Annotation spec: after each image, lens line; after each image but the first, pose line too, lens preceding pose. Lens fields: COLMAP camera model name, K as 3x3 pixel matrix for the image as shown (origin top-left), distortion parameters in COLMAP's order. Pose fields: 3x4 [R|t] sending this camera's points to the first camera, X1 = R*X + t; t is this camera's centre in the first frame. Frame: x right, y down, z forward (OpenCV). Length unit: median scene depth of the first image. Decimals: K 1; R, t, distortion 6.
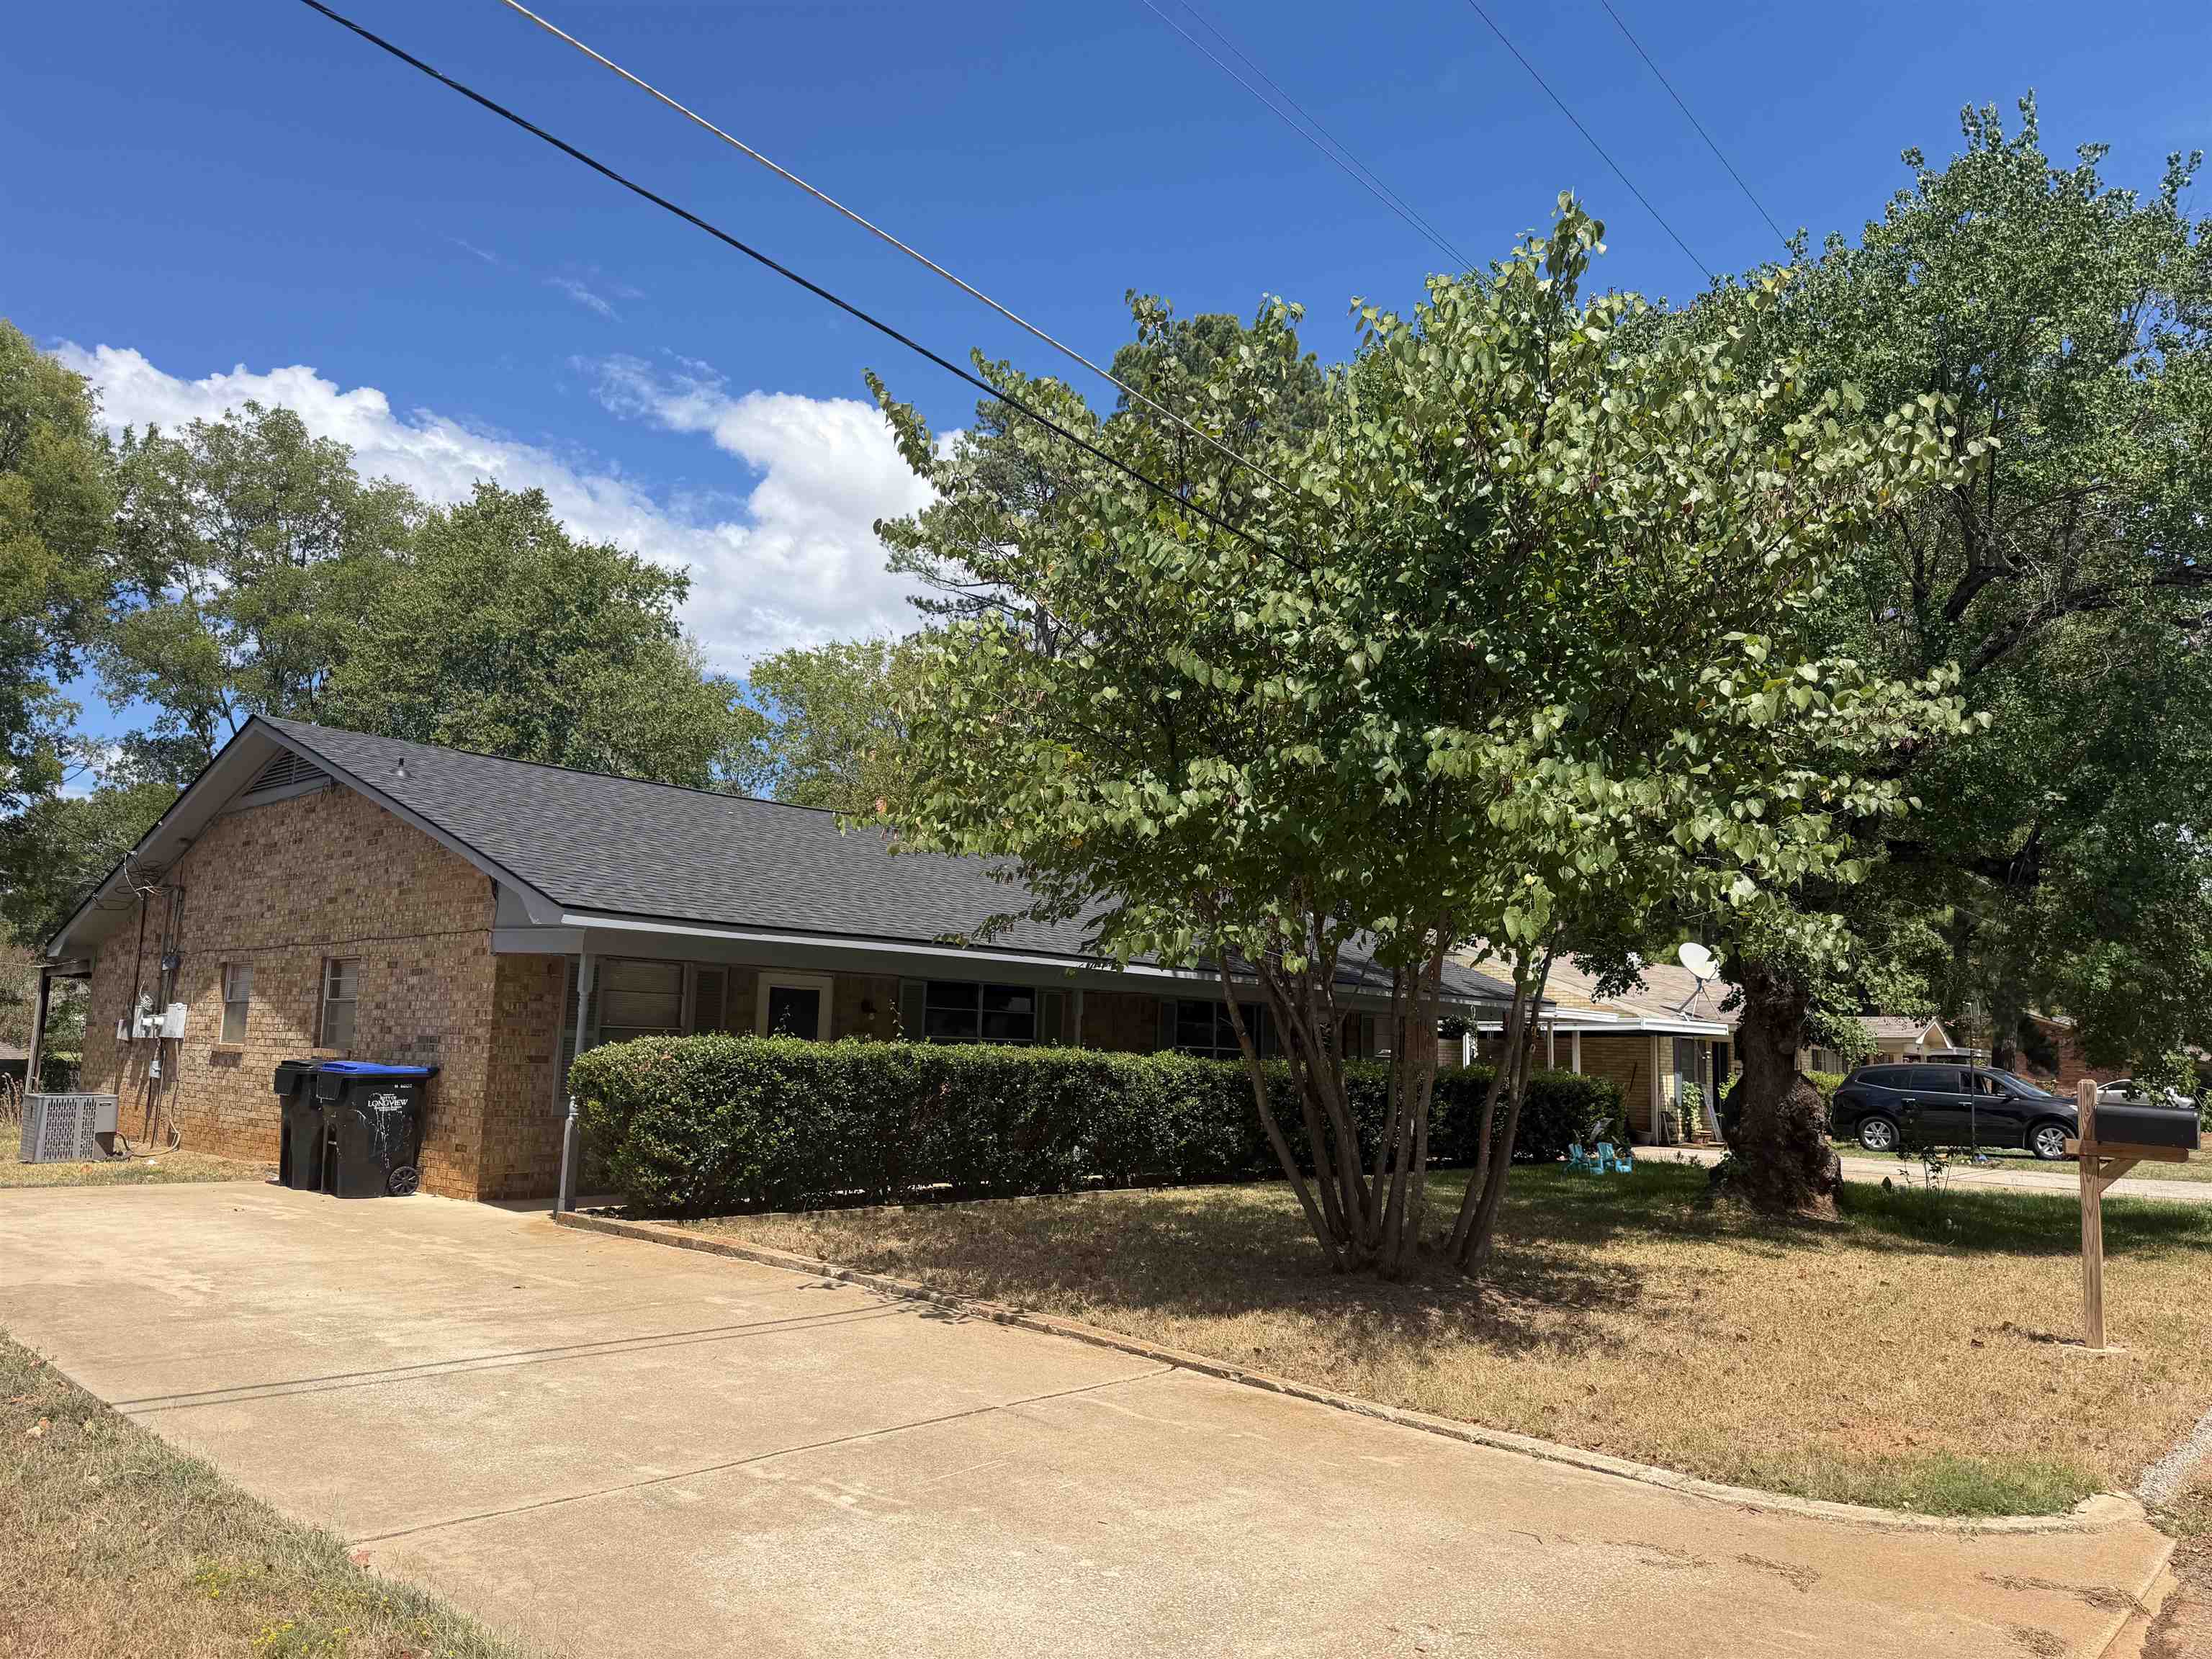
lens RADIAL K [[1540.6, 0, 1170.7], [0, 1540.6, 814.4], [0, 0, 1]] dist [0.004428, -0.013395]
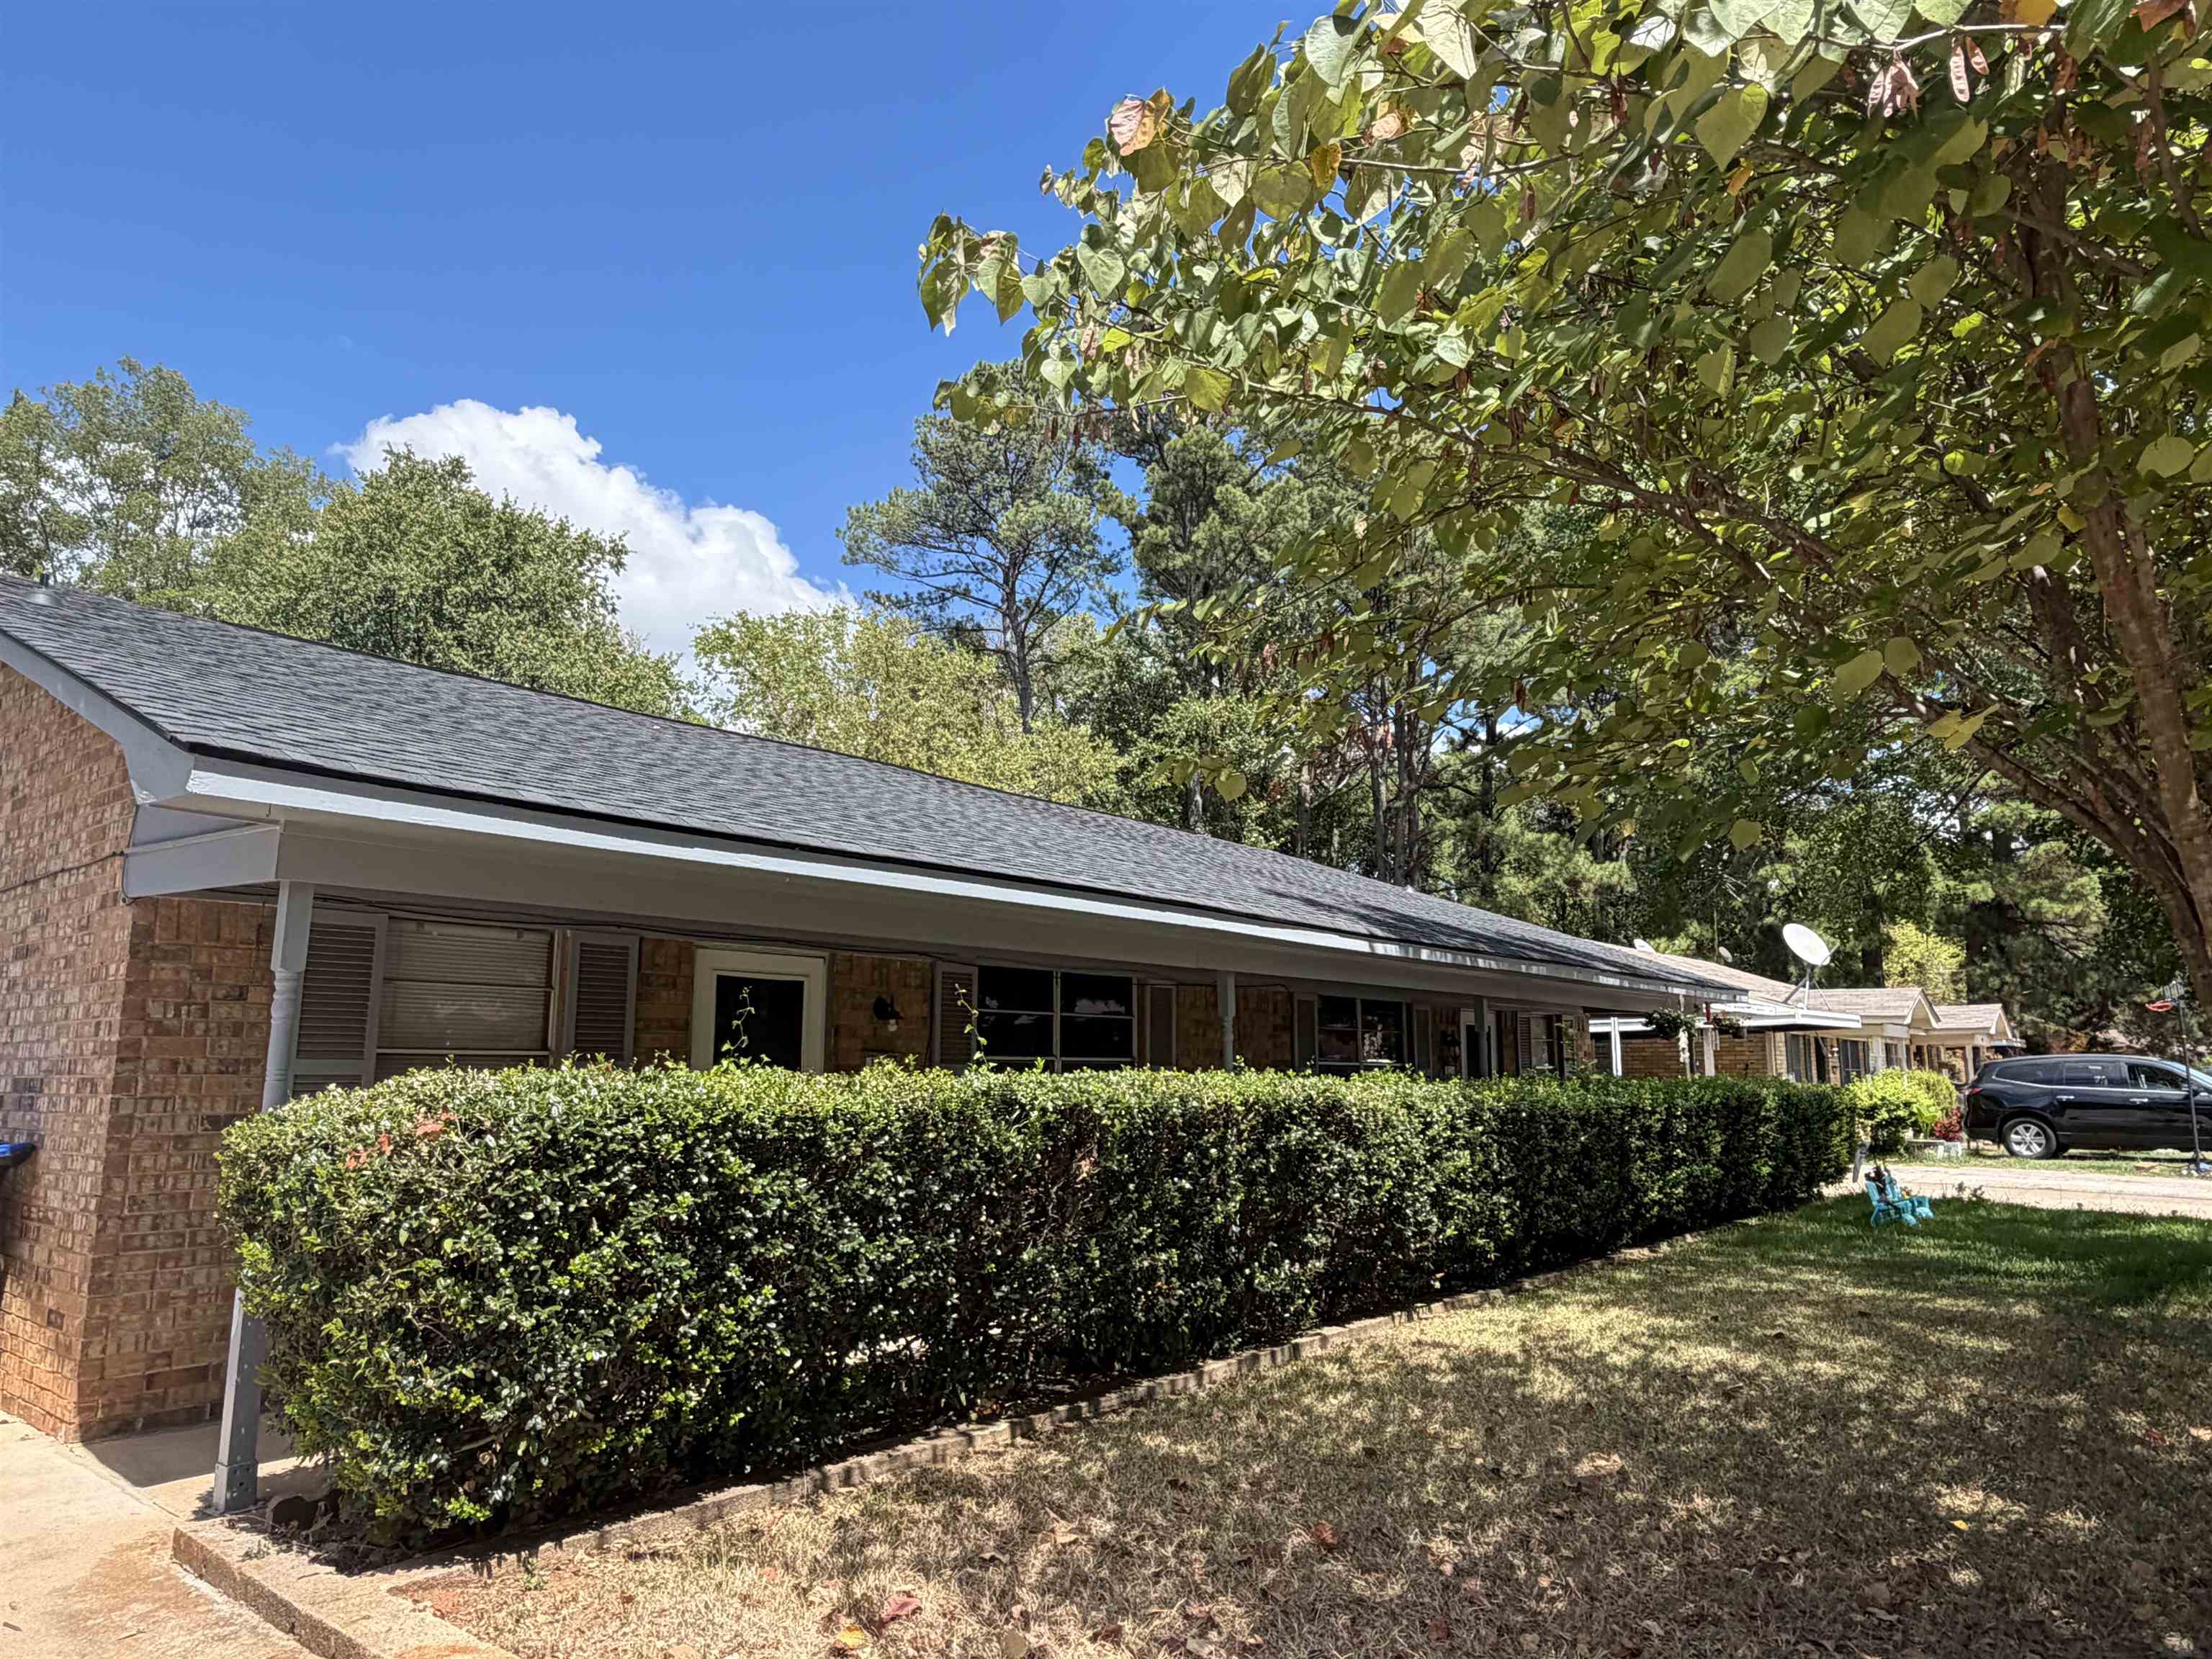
lens RADIAL K [[1428.1, 0, 1109.8], [0, 1428.1, 823.8], [0, 0, 1]] dist [-0.027120, 0.017474]
pose [[0.999702, -0.022553, 0.009303, -0.134380], [0.022692, 0.999628, -0.015129, 0.075496], [-0.008958, 0.015335, 0.999842, 0.532281]]
